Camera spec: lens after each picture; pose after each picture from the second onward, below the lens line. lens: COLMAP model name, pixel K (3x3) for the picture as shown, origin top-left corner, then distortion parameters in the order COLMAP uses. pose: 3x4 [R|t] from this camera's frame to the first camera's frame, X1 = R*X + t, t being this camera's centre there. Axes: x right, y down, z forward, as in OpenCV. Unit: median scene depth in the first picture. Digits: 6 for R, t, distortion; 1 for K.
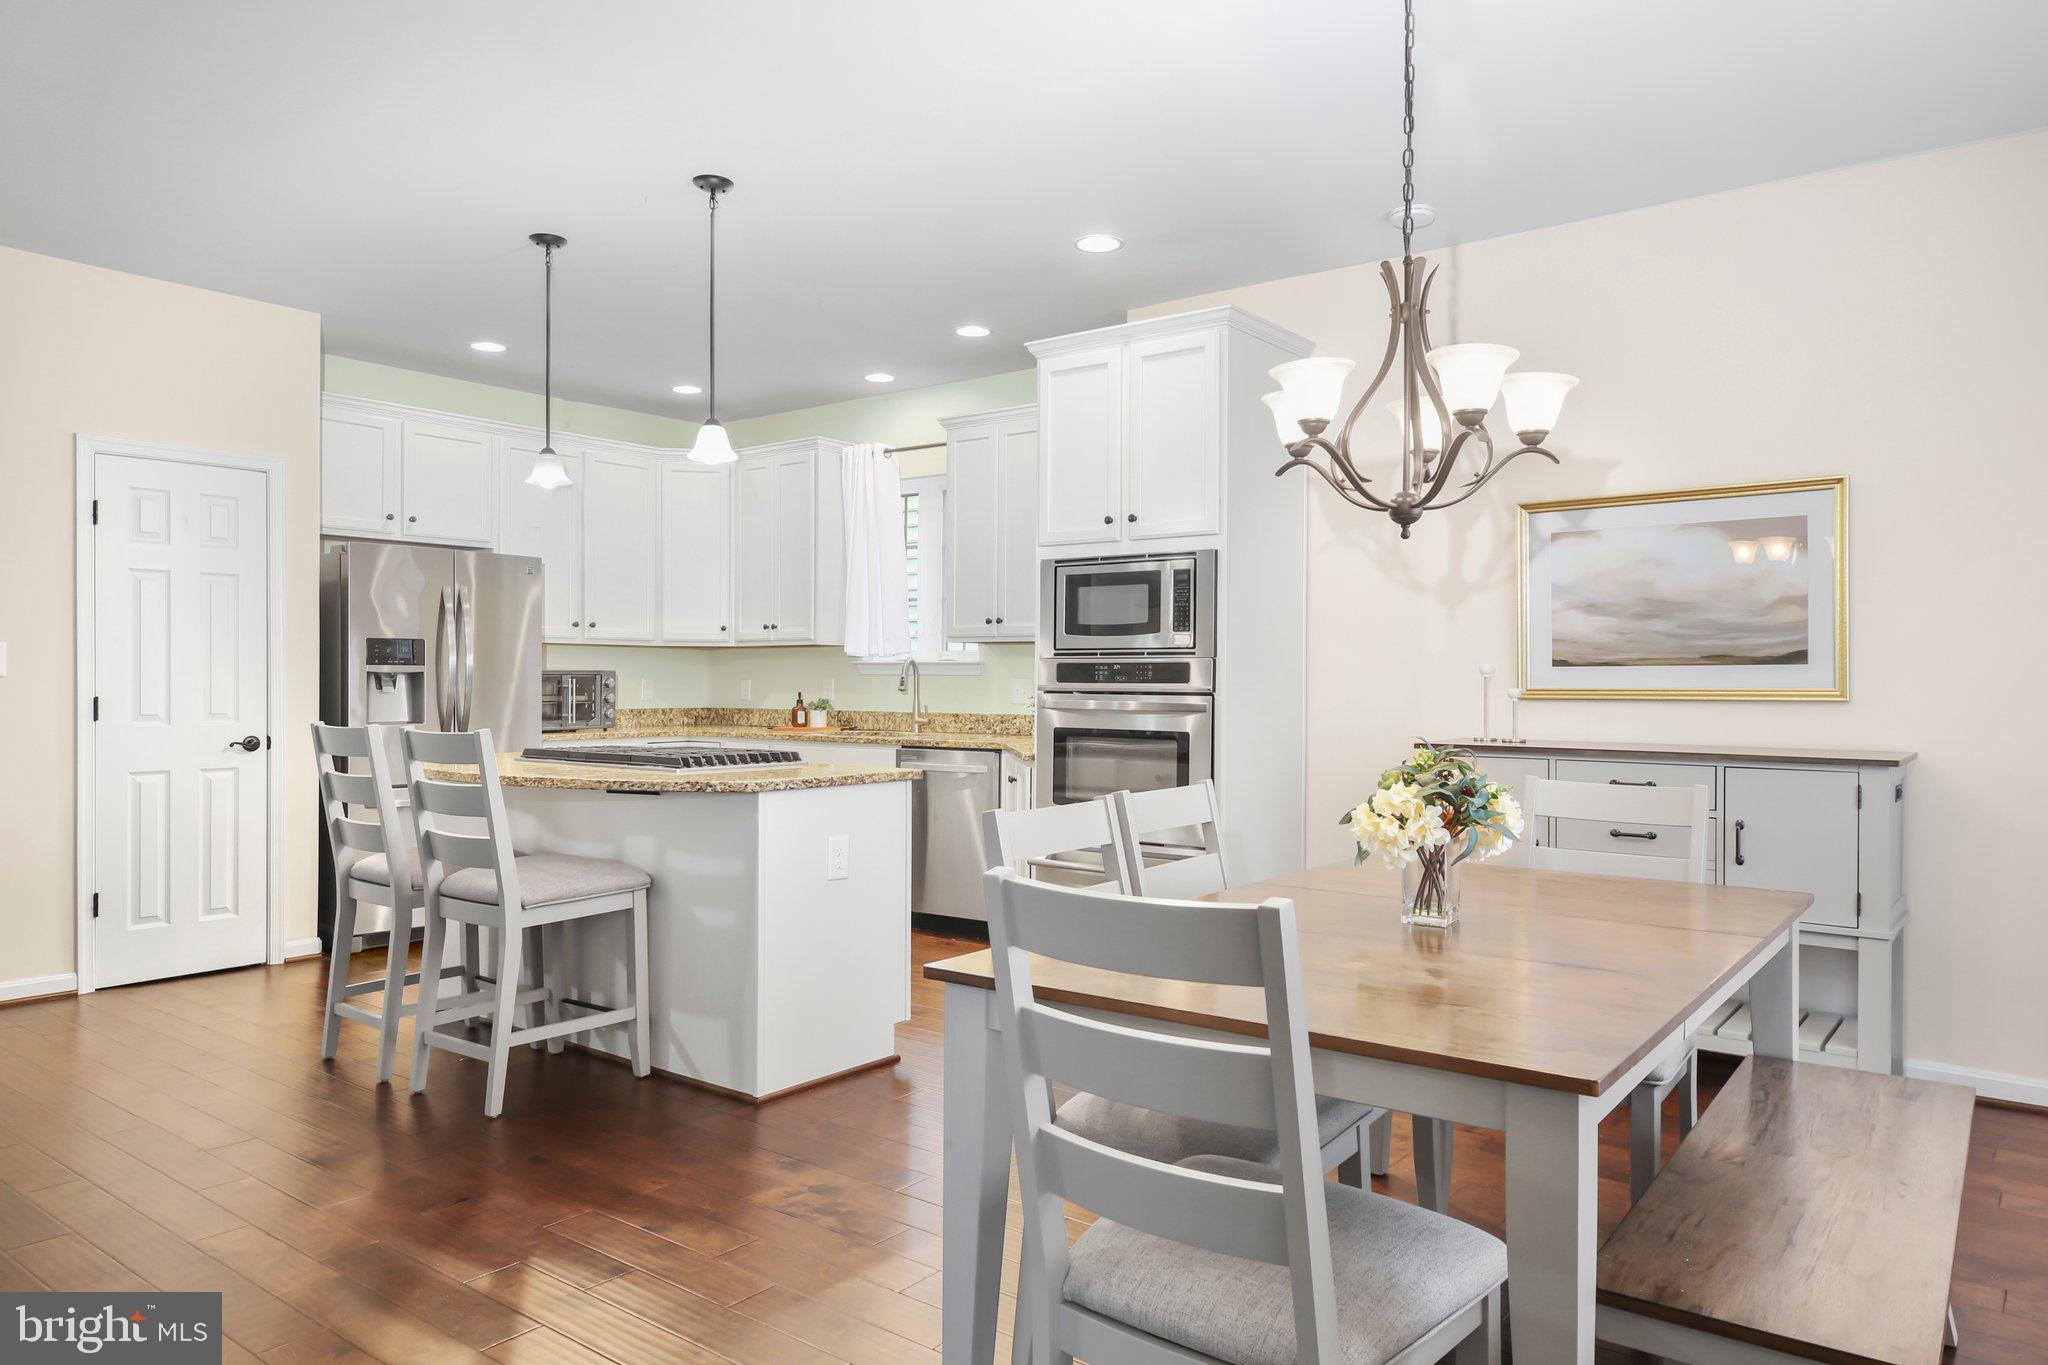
lens RADIAL K [[1346.6, 0, 1035.6], [0, 1346.6, 688.0], [0, 0, 1]] dist [0.005428, -0.000143]
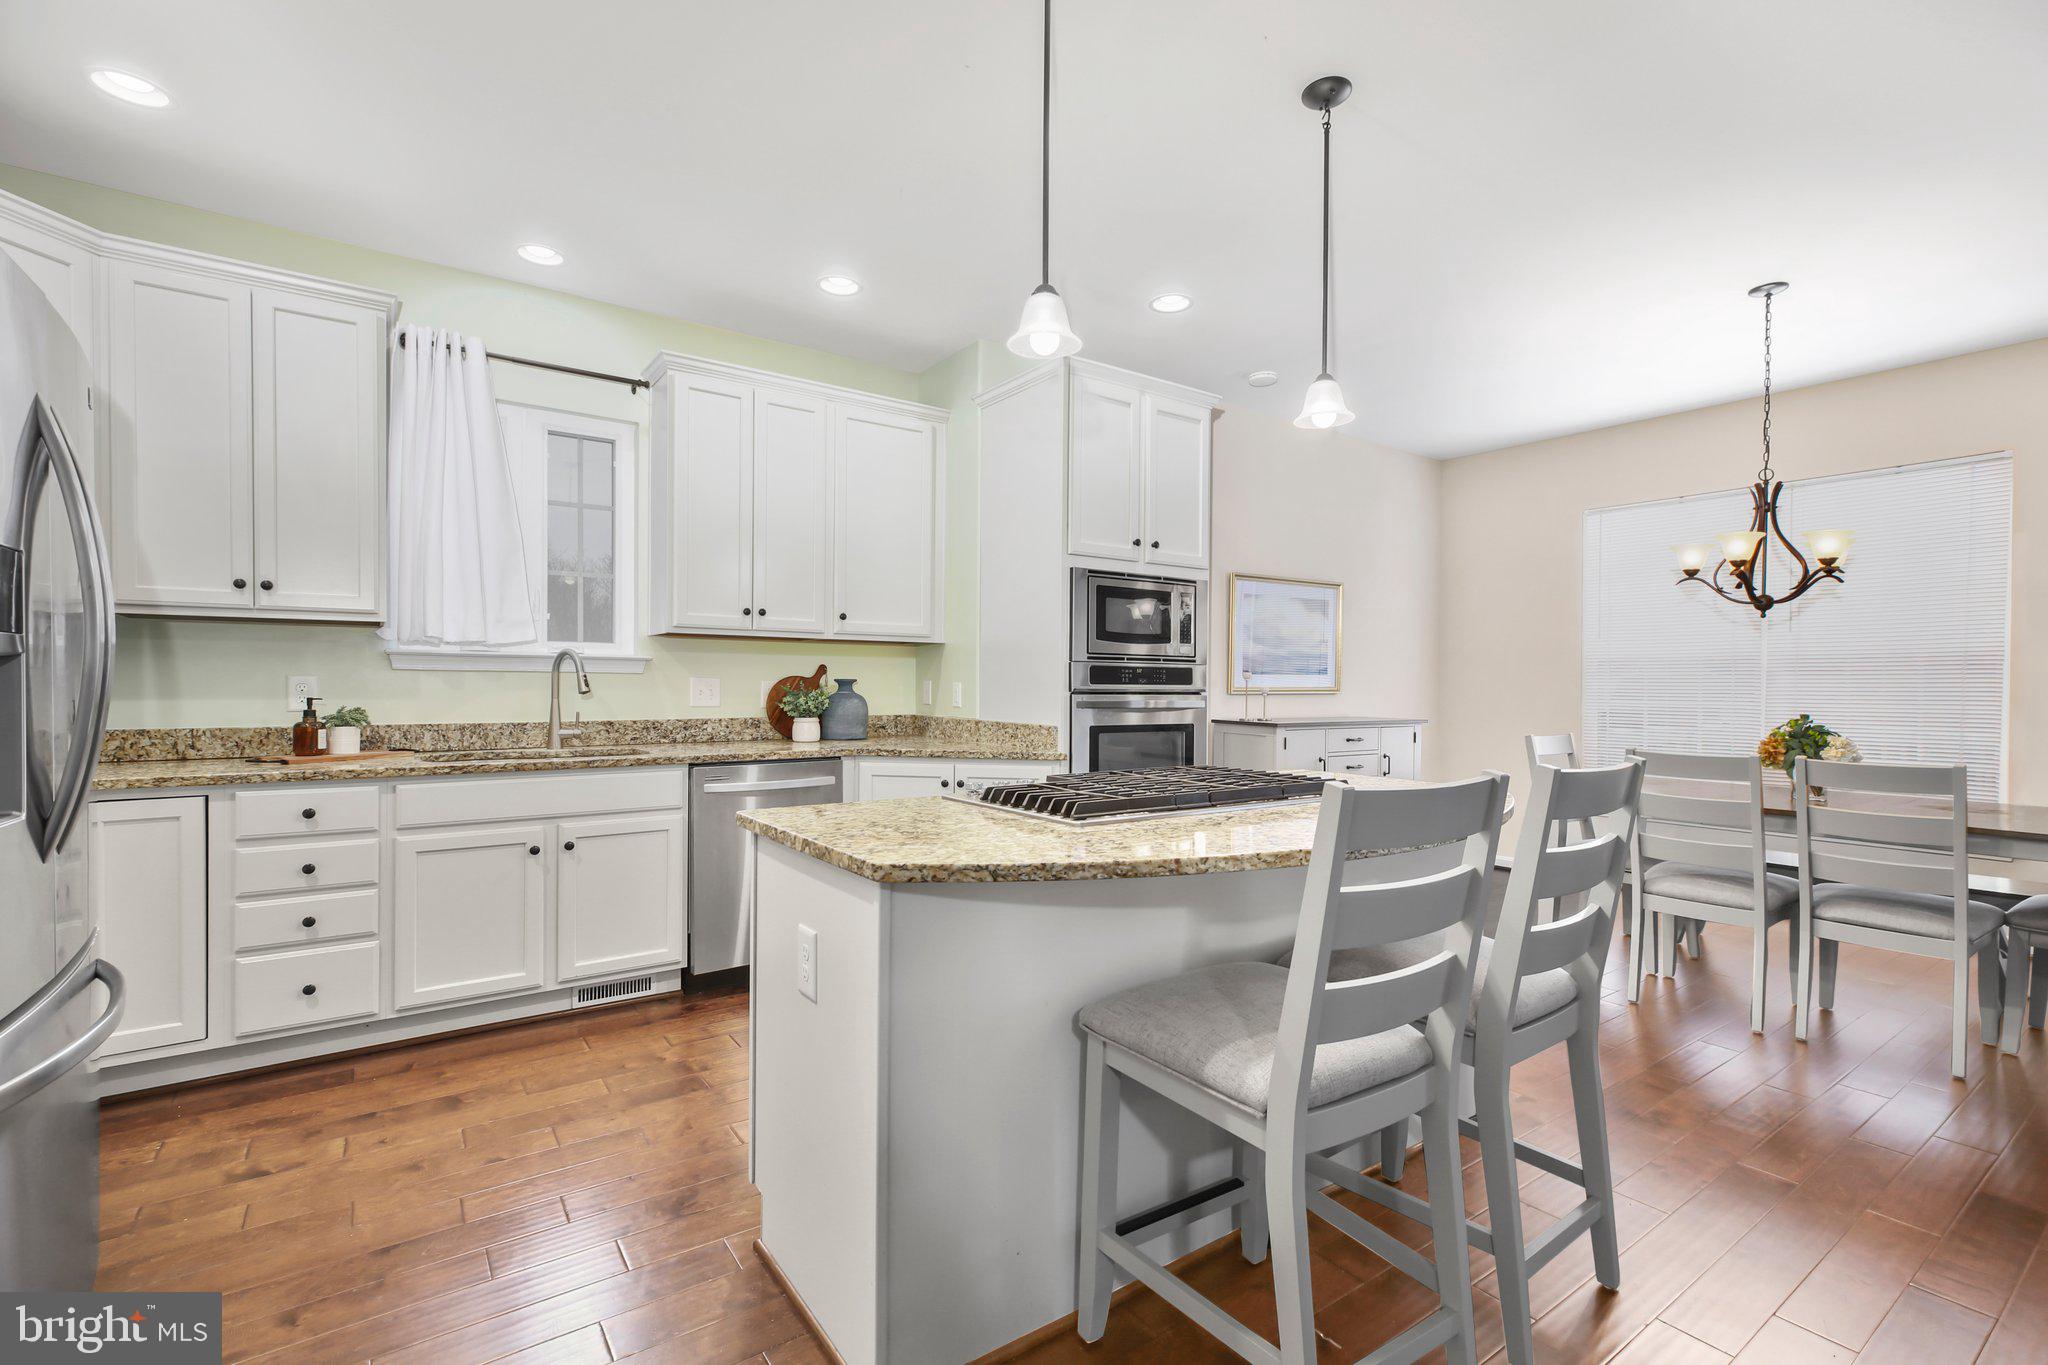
lens RADIAL K [[921.5, 0, 1033.3], [0, 921.5, 686.3], [0, 0, 1]] dist [0.007024, -0.000191]
pose [[0.285557, -0.005754, 0.958345, -0.738483], [-0.000405, 0.999981, 0.006125, -0.007236], [-0.958362, -0.002137, 0.285549, 0.879266]]
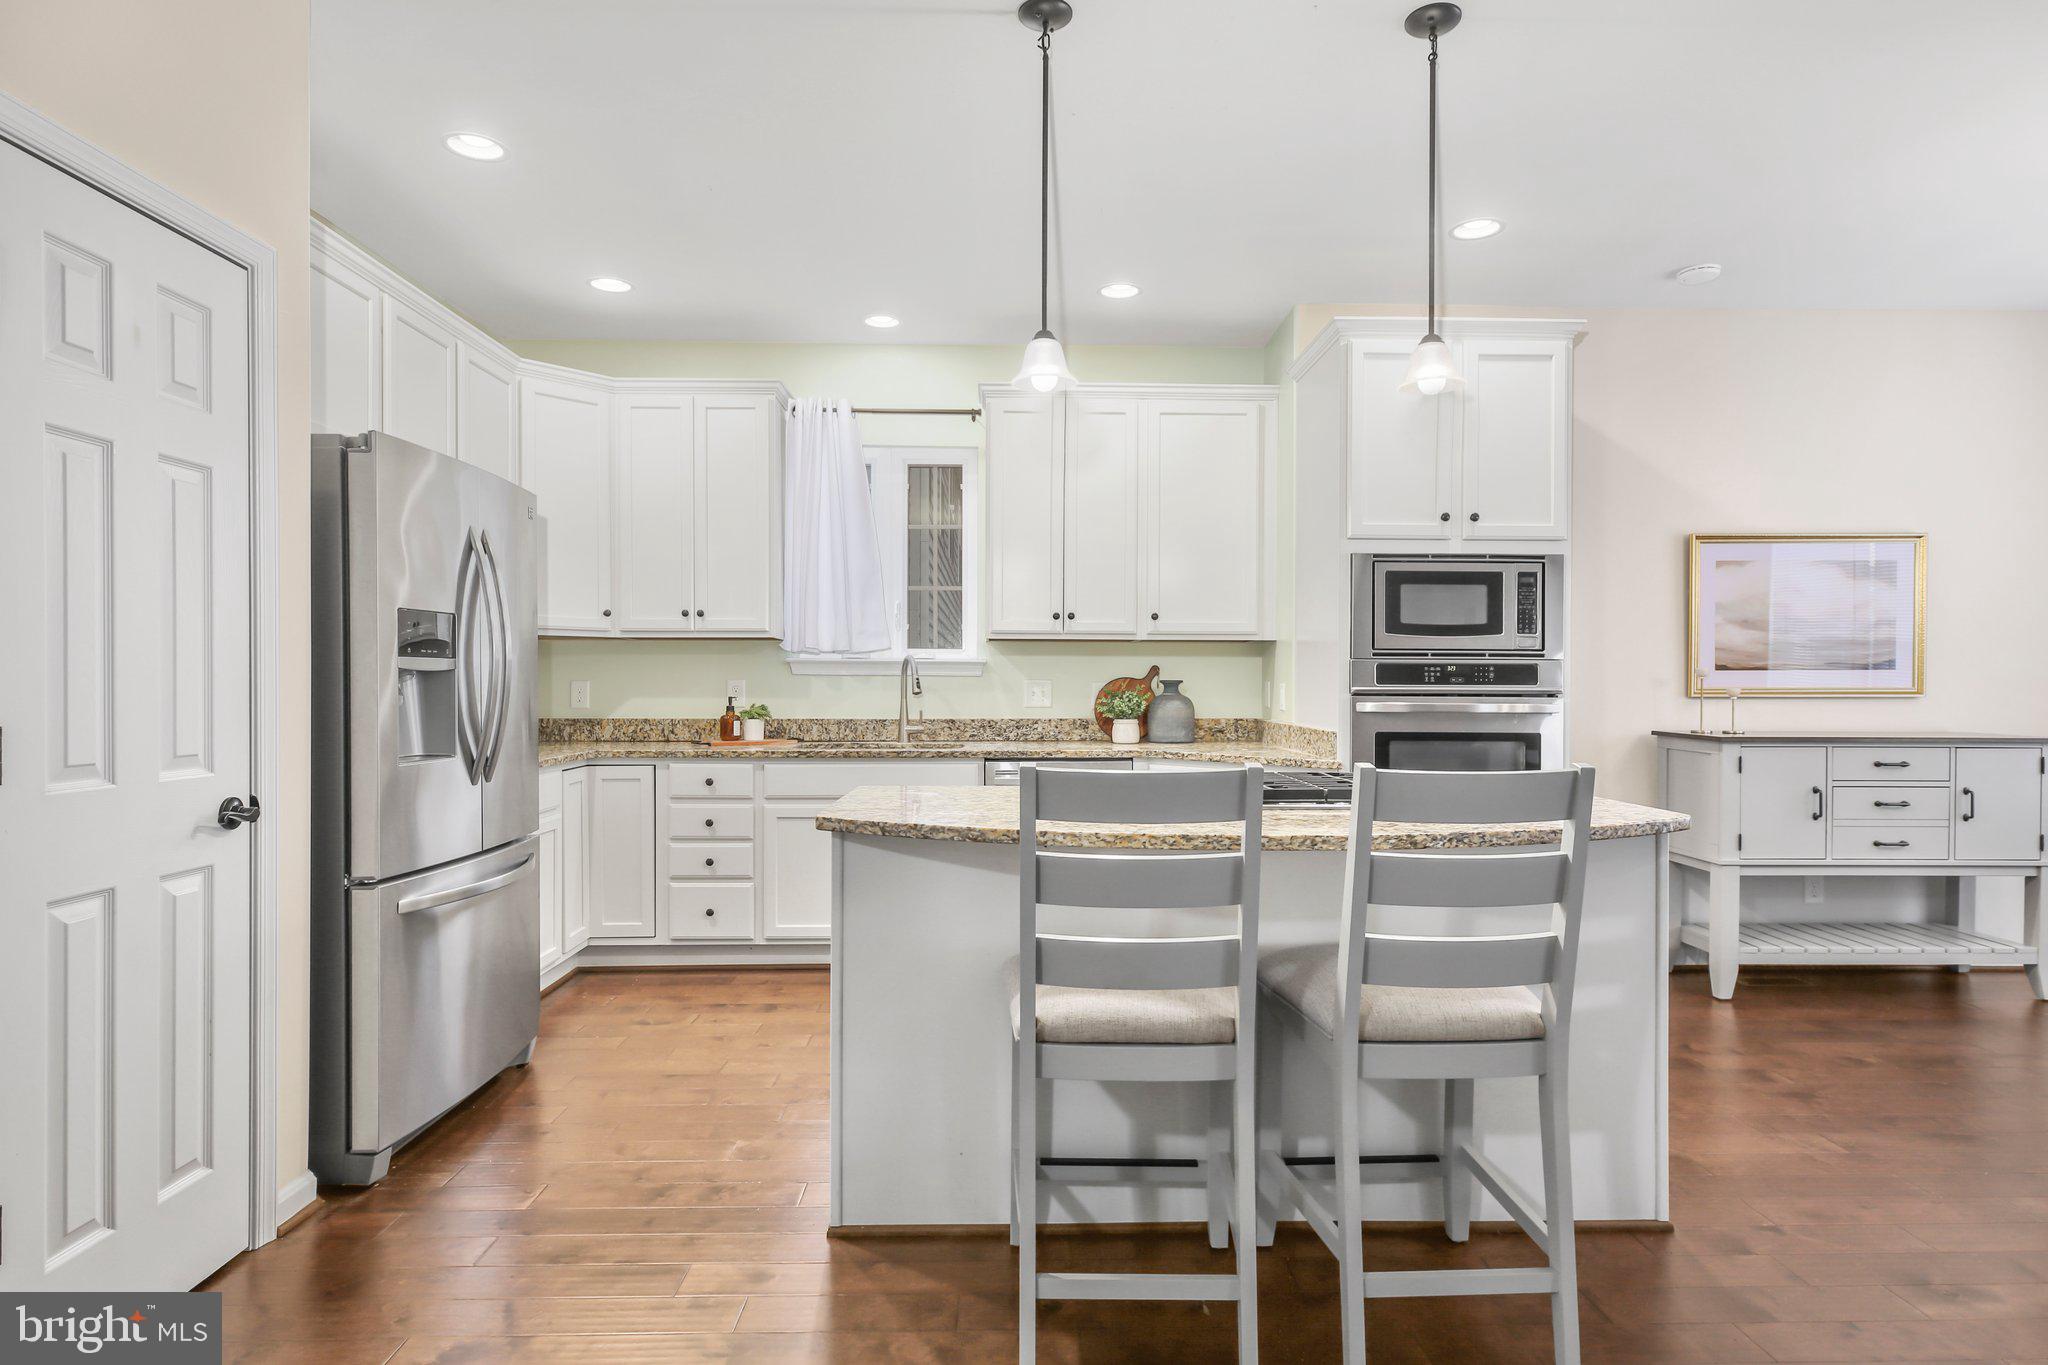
lens RADIAL K [[1135.9, 0, 1030.8], [0, 1135.9, 684.8], [0, 0, 1]] dist [0.003573, -0.000658]
pose [[0.774970, -0.003488, 0.631989, -0.710427], [0.004037, 0.999992, 0.000569, -0.005546], [-0.631985, 0.002110, 0.774977, 0.566121]]
